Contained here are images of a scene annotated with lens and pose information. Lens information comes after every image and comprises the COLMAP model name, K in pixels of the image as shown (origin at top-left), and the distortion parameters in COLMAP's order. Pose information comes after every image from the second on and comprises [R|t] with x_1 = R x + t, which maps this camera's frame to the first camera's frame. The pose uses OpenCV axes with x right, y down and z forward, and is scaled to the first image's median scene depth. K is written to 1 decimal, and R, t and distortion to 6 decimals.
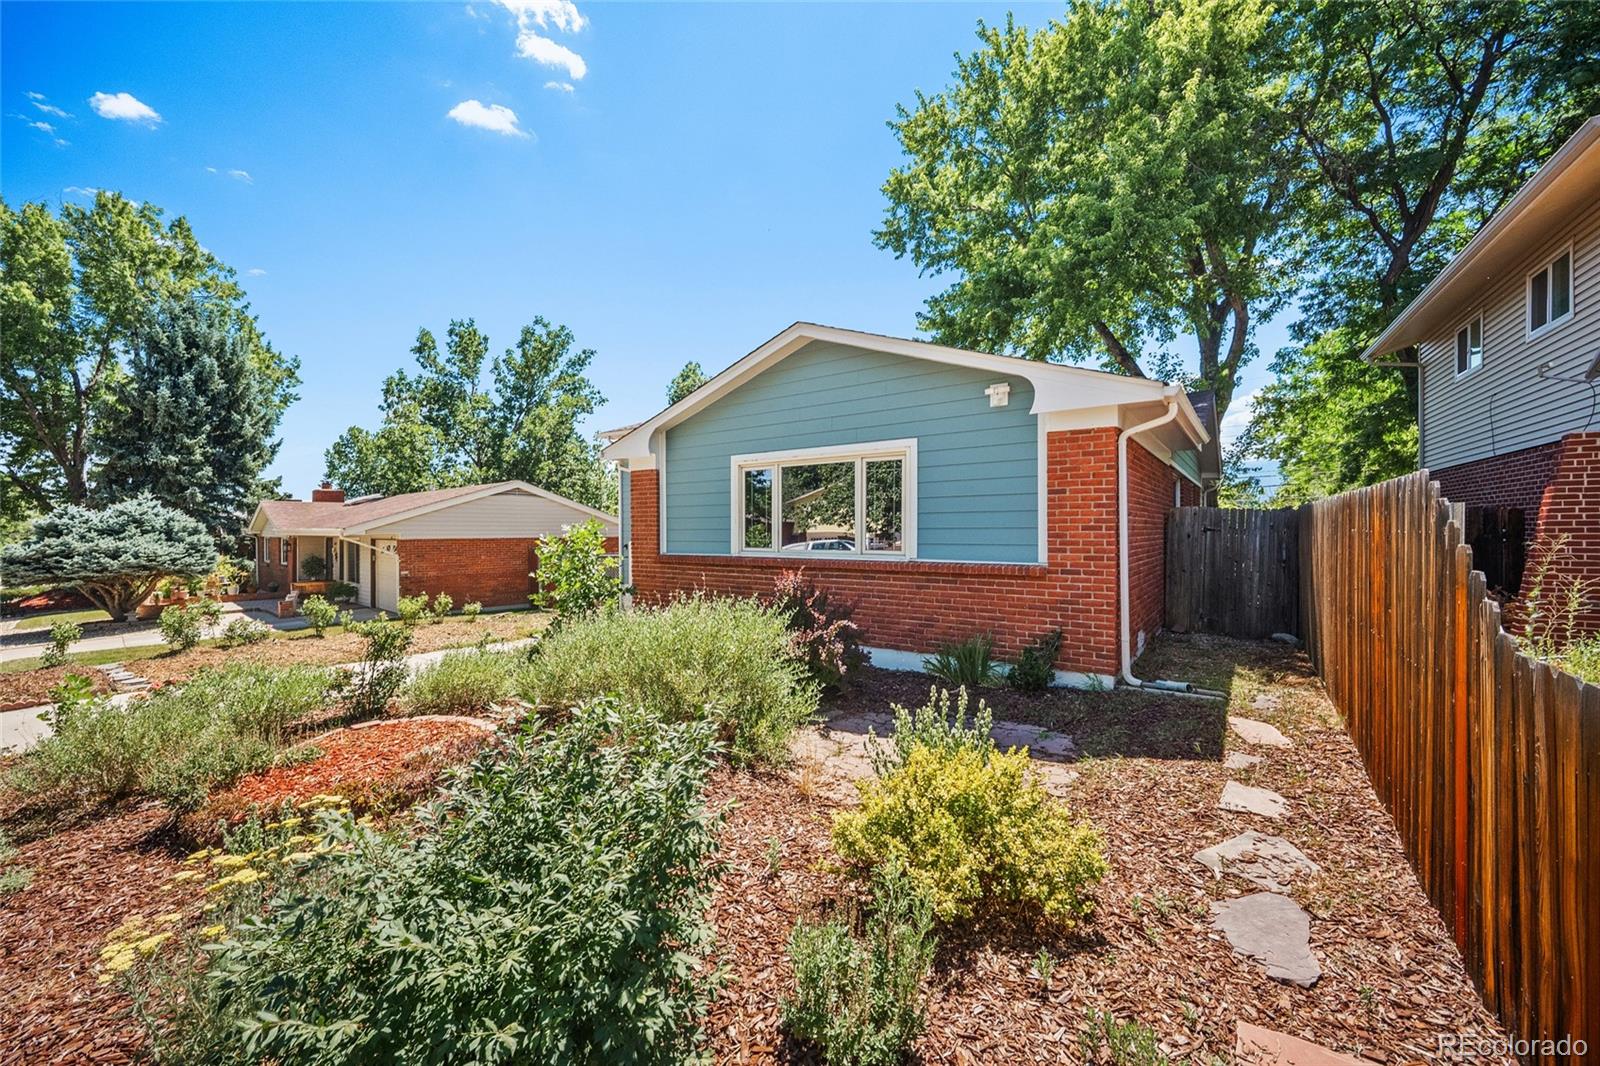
lens RADIAL K [[601.9, 0, 800.0], [0, 601.9, 533.0], [0, 0, 1]] dist [-0.000101, -0.000057]
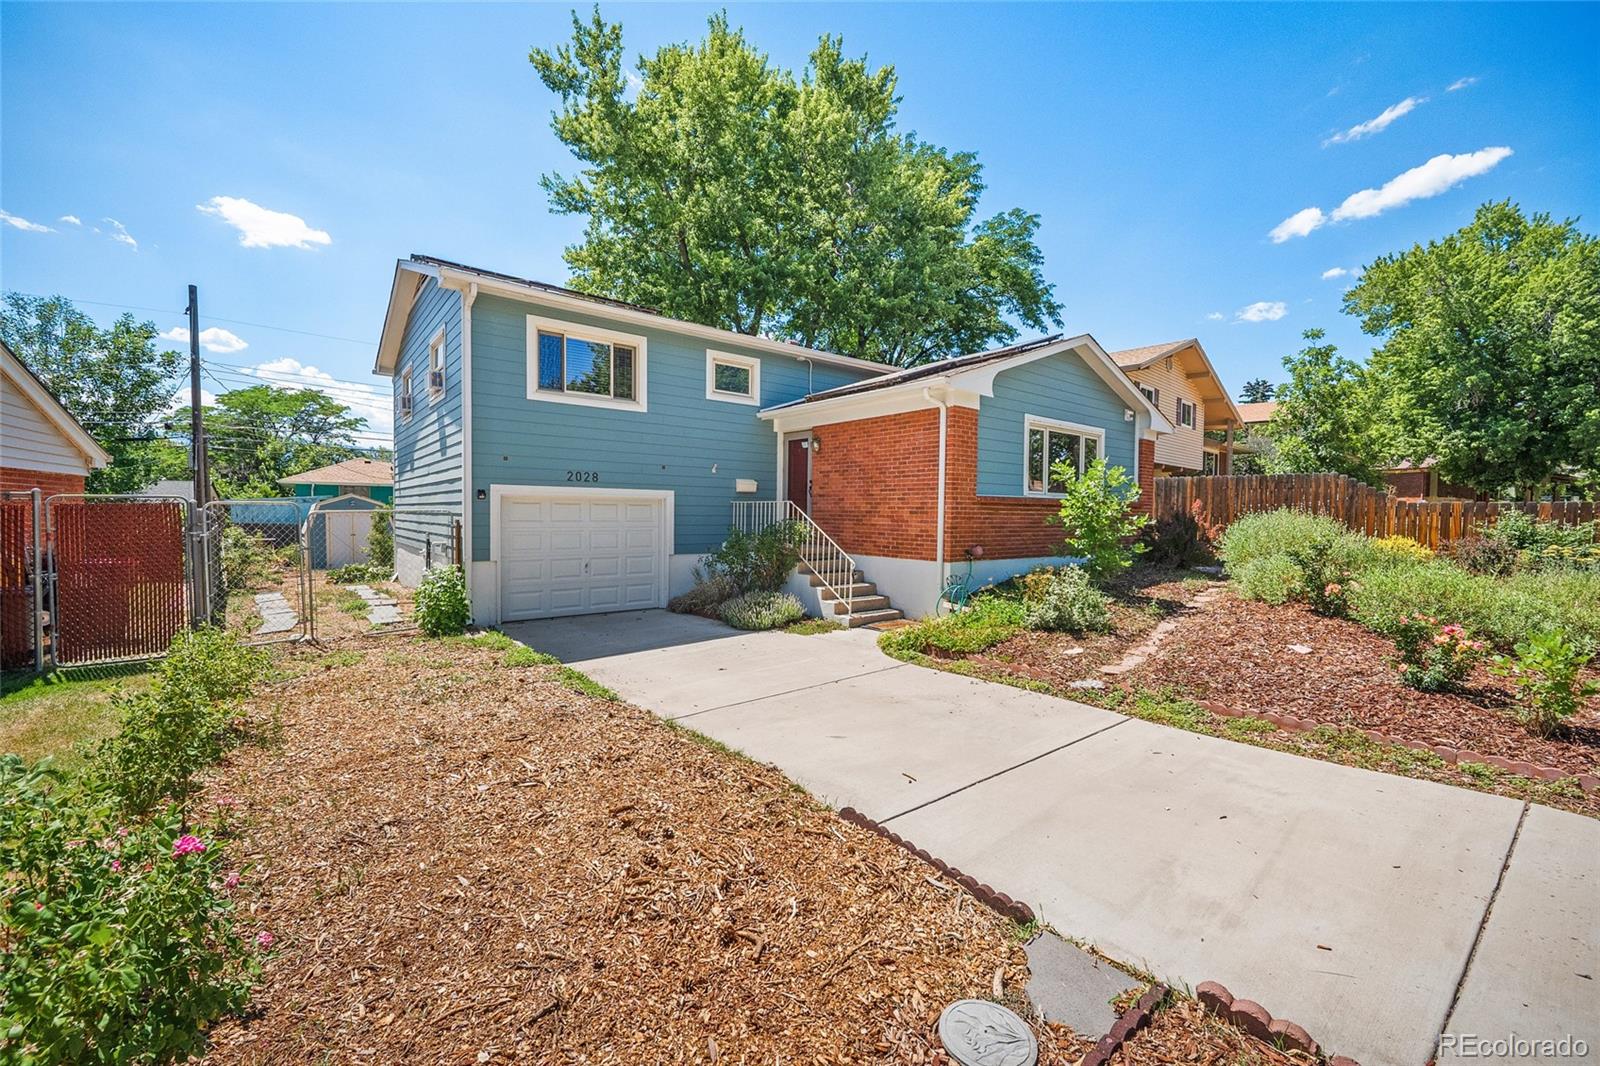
lens RADIAL K [[633.0, 0, 795.1], [0, 633.0, 538.5], [0, 0, 1]] dist [-0.001898, -0.000369]
pose [[0.292562, -0.028934, 0.955809, -1.497776], [-0.005782, 0.999470, 0.032026, 0.084429], [-0.956229, -0.014896, 0.292240, 1.097495]]
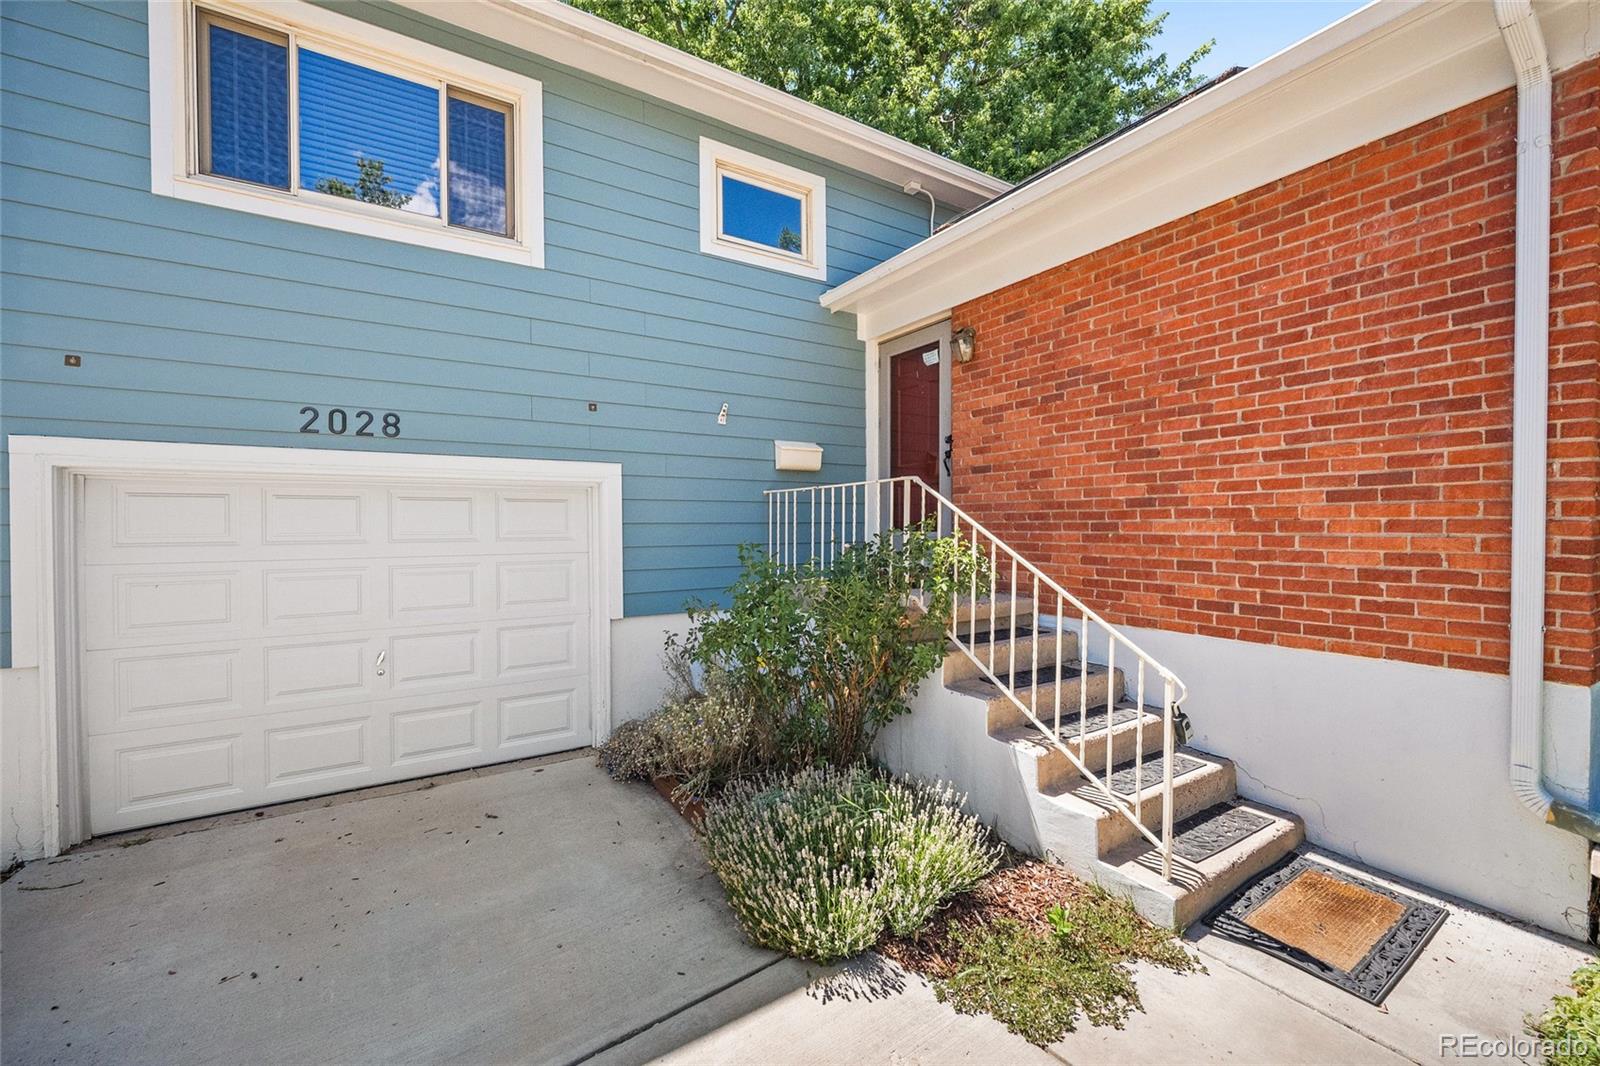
lens RADIAL K [[654.4, 0, 795.2], [0, 654.4, 529.8], [0, 0, 1]] dist [0.001425, 0.000244]
pose [[0.396963, 0.000883, 0.917834, -0.740090], [0.011063, 0.999922, -0.005746, 0.090036], [-0.917768, 0.012435, 0.396922, 1.374417]]
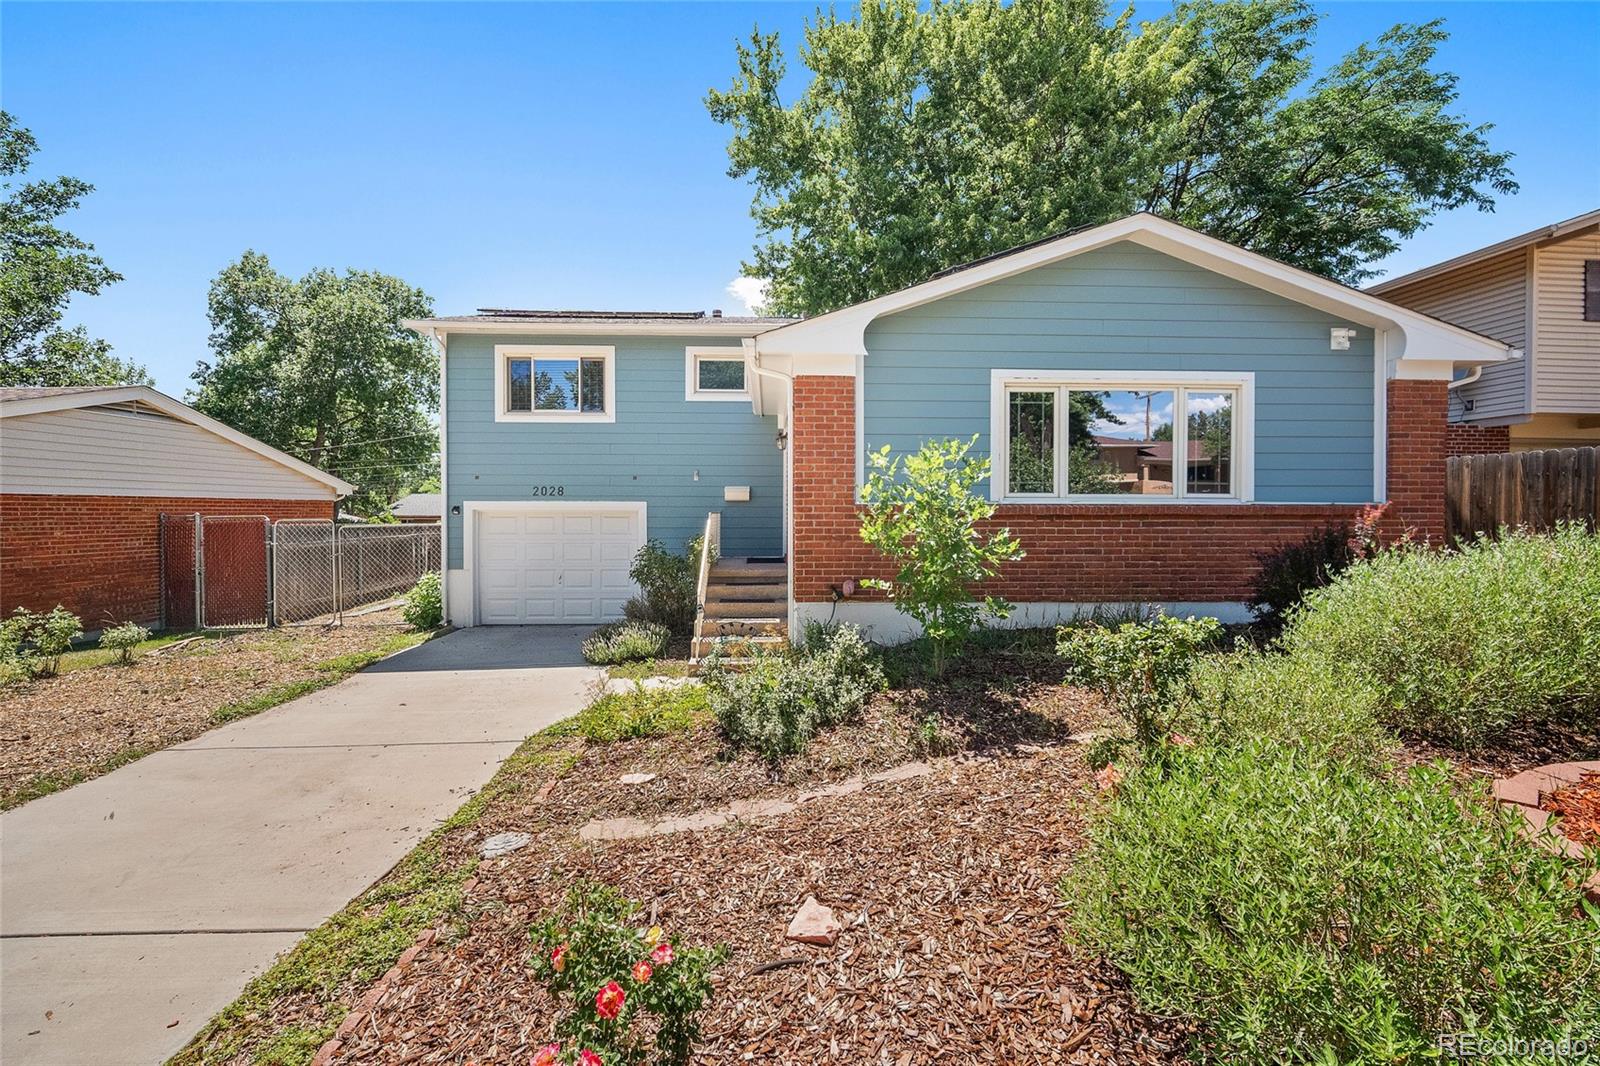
lens RADIAL K [[640.4, 0, 790.7], [0, 640.4, 517.1], [0, 0, 1]] dist [-0.001513, -0.000287]
pose [[0.802681, 0.000501, 0.596408, -0.809460], [-0.002067, 0.999996, 0.001942, 0.054852], [-0.596405, -0.002792, 0.802679, 0.526430]]
